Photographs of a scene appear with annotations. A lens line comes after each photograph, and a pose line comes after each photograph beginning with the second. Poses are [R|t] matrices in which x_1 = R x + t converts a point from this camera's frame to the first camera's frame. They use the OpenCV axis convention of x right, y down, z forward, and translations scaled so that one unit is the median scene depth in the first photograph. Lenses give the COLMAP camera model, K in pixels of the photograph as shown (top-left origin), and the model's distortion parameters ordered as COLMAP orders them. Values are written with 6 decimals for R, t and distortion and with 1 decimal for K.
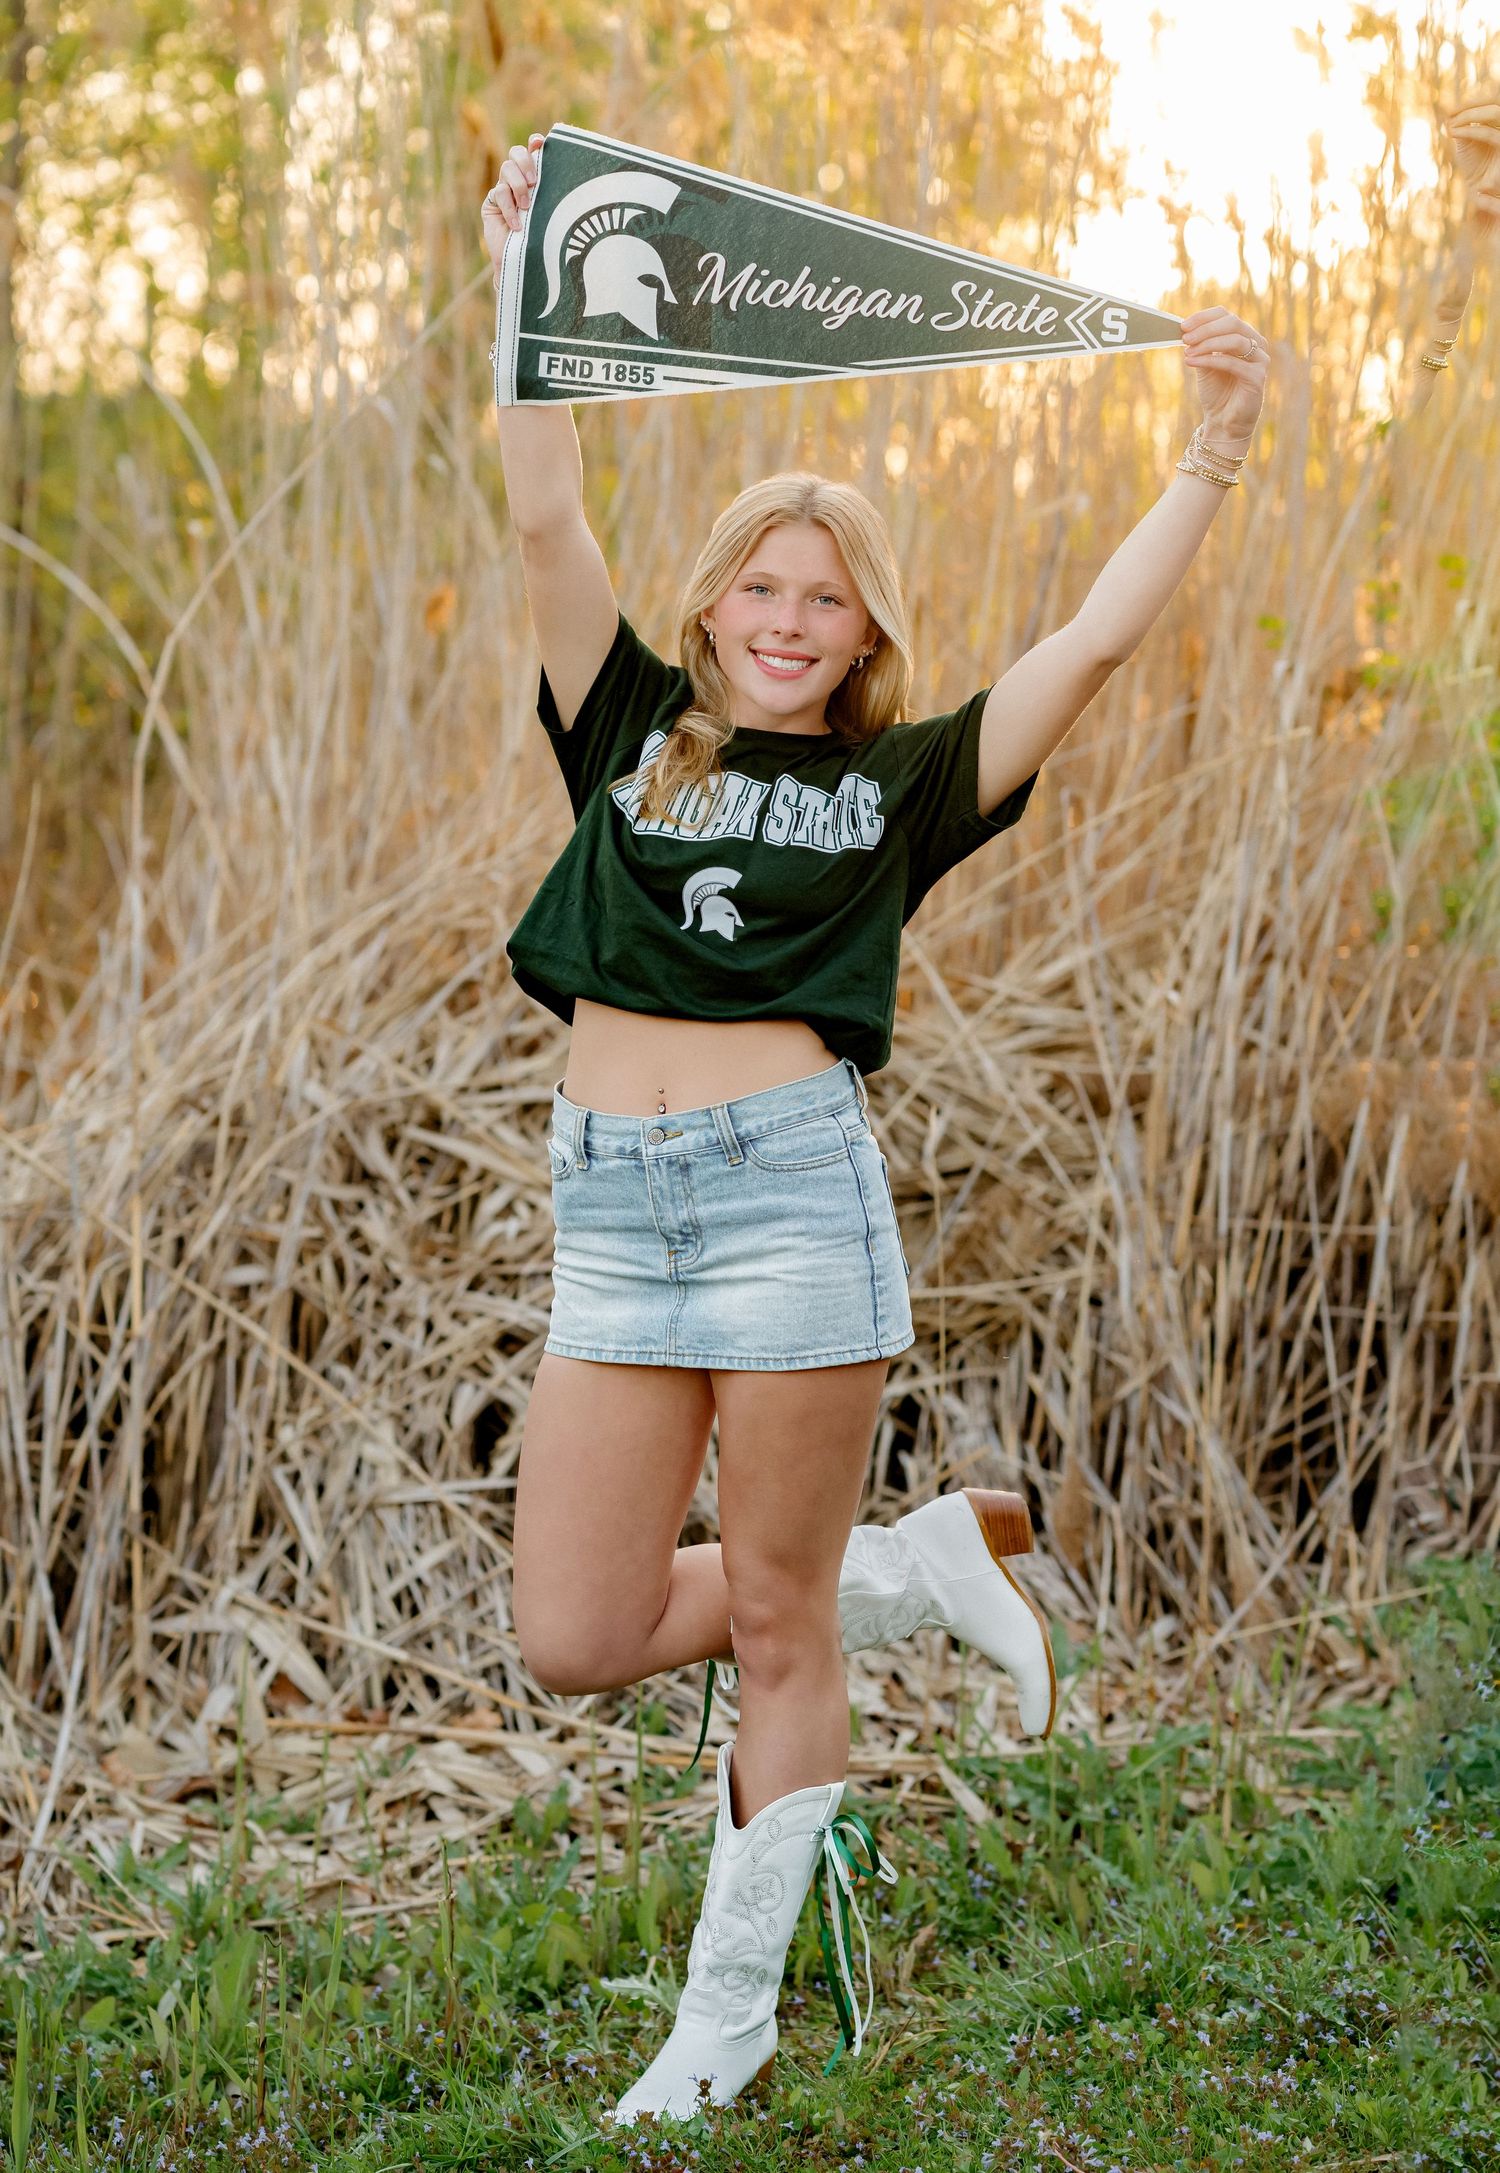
lens RADIAL K [[4912.9, 0, 742.2], [0, 4912.9, 1080.4], [0, 0, 1]] dist [0.019485, 0.000000]
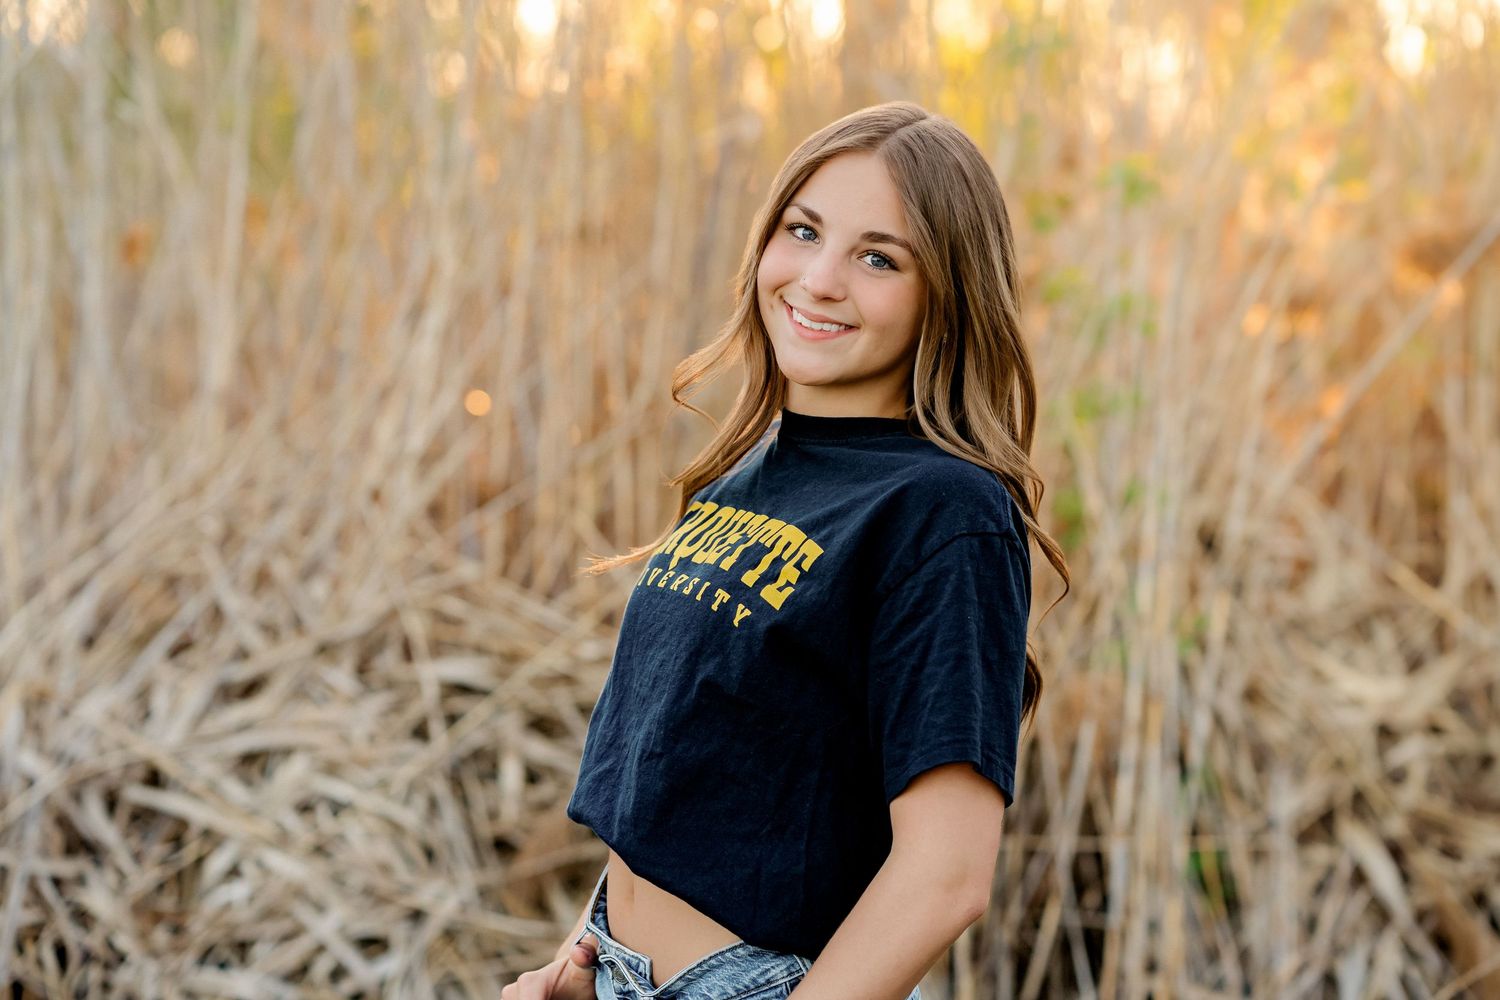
lens RADIAL K [[3398.6, 0, 745.6], [0, 3398.6, 497.9], [0, 0, 1]] dist [0.017380, 0.000000]
pose [[0.993266, -0.048152, 0.105379, -0.013979], [0.048492, 0.998823, -0.000664, -0.042857], [-0.105223, 0.005769, 0.994432, 0.308893]]
